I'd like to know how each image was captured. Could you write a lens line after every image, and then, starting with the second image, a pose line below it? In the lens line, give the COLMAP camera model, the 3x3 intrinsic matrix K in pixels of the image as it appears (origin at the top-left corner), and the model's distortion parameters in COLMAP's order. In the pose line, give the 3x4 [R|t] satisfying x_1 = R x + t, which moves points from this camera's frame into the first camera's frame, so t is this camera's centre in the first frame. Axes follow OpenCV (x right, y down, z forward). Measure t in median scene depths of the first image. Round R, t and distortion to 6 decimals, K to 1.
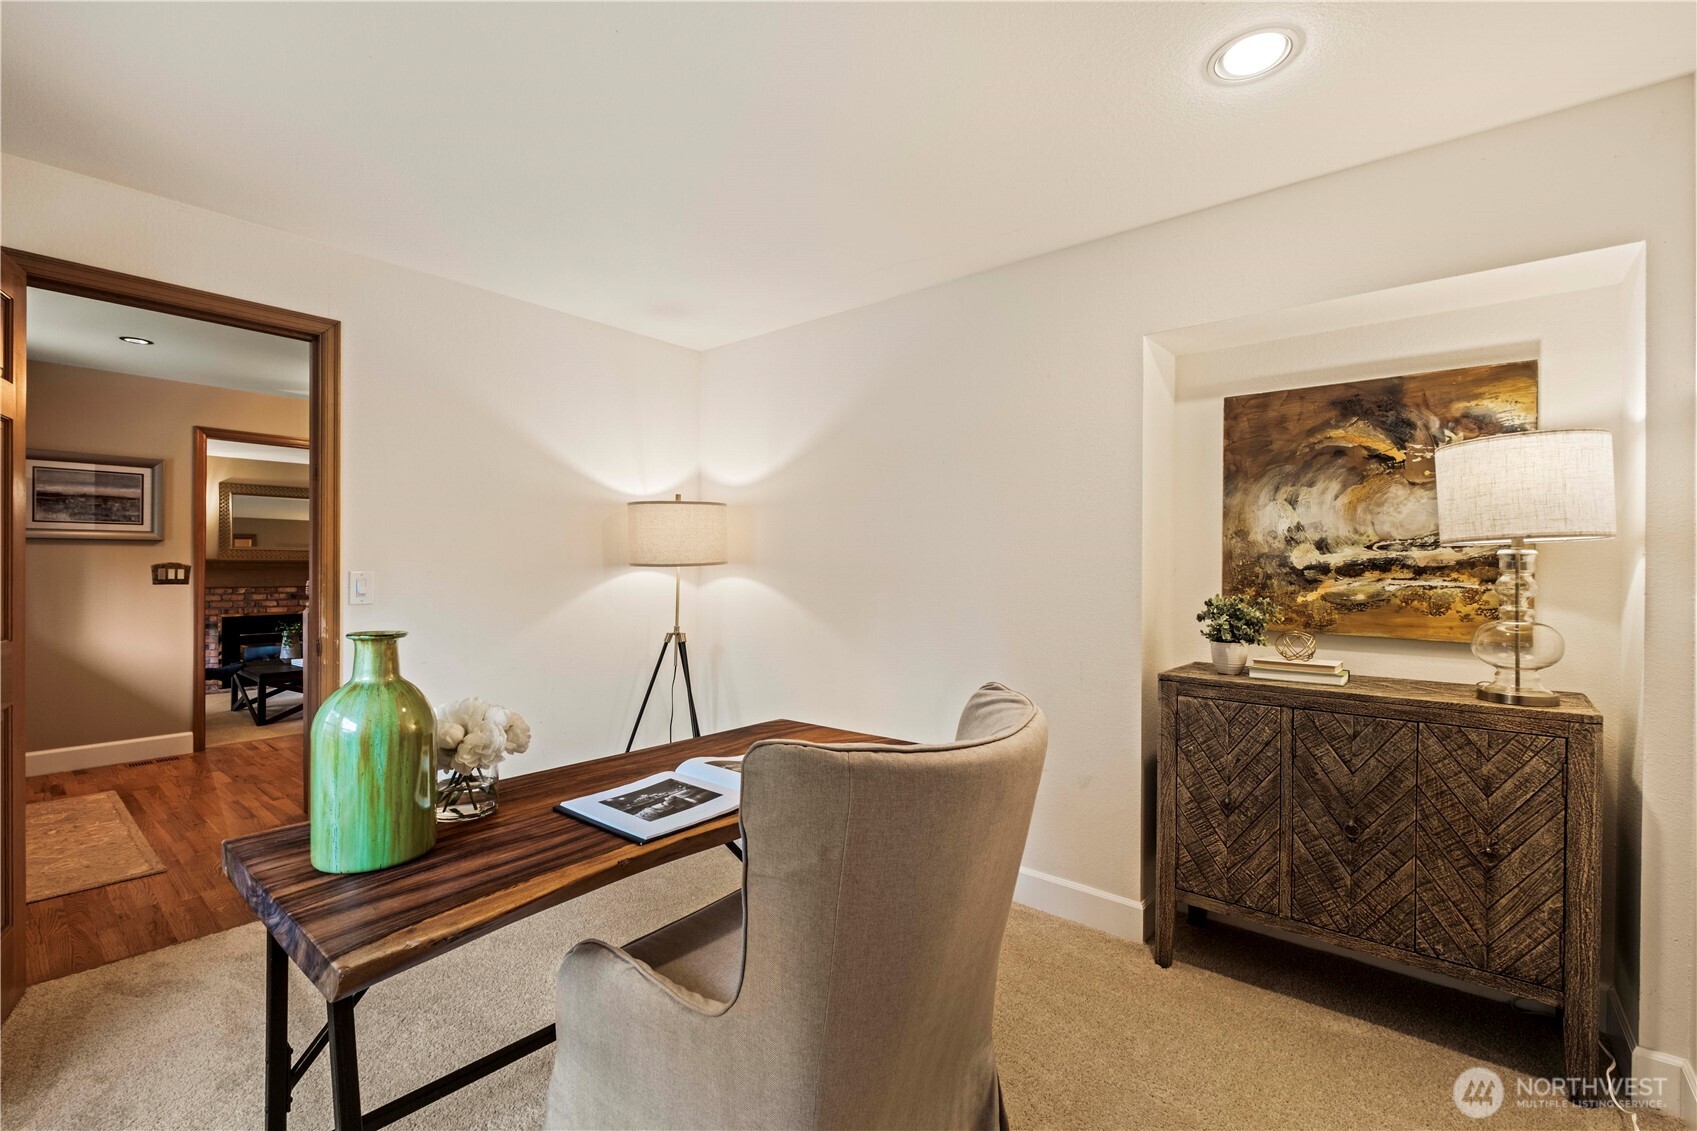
lens RADIAL K [[740.9, 0, 843.7], [0, 740.9, 562.3], [0, 0, 1]] dist [0.000322, -0.000563]
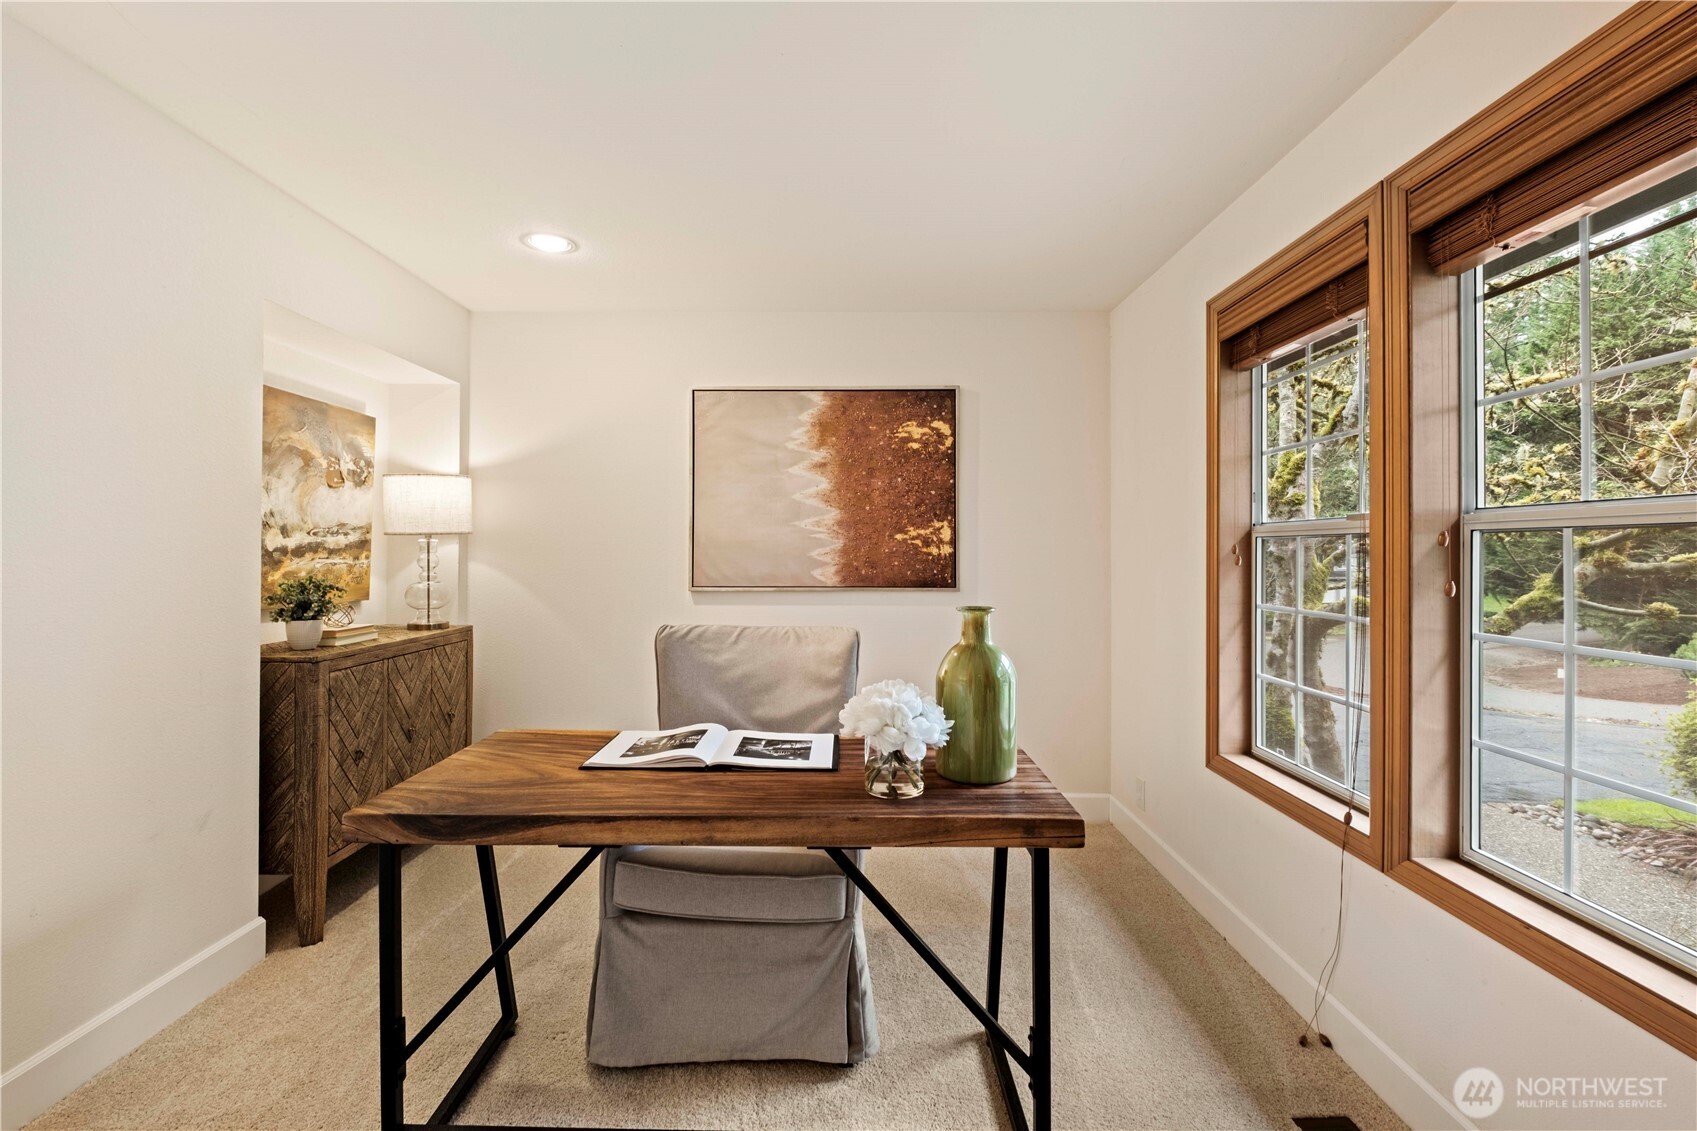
lens RADIAL K [[740.9, 0, 843.7], [0, 740.9, 562.3], [0, 0, 1]] dist [0.000322, -0.000563]
pose [[-0.645710, -0.019939, 0.763322, -0.835274], [-0.011441, 0.999799, 0.016438, -0.002378], [-0.763497, 0.001881, -0.645809, 1.146024]]
